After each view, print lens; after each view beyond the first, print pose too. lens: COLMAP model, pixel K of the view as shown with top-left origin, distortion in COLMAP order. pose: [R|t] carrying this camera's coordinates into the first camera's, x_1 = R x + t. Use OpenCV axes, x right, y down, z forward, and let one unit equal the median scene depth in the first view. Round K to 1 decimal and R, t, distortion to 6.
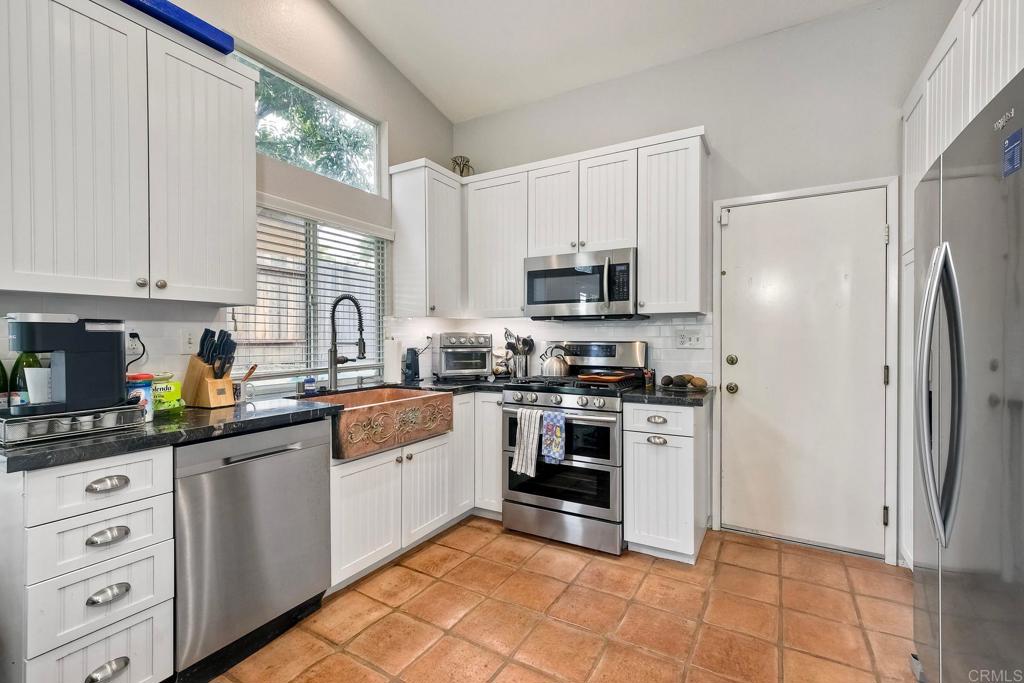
lens RADIAL K [[453.4, 0, 511.5], [0, 453.4, 340.6], [0, 0, 1]] dist [-0.000222, -0.000642]
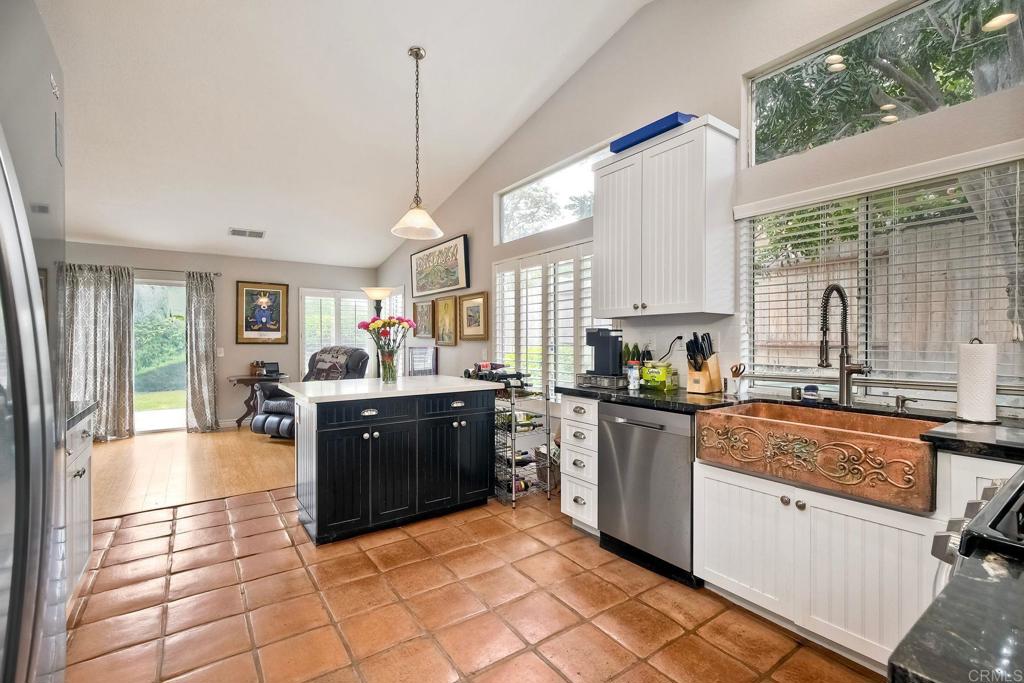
lens RADIAL K [[453.4, 0, 516.1], [0, 453.4, 340.0], [0, 0, 1]] dist [-0.000222, -0.000642]
pose [[-0.404982, 0.004787, -0.914312, 0.668675], [-0.005310, 0.999957, 0.007588, -0.010401], [0.914309, 0.007928, -0.404939, 0.945948]]
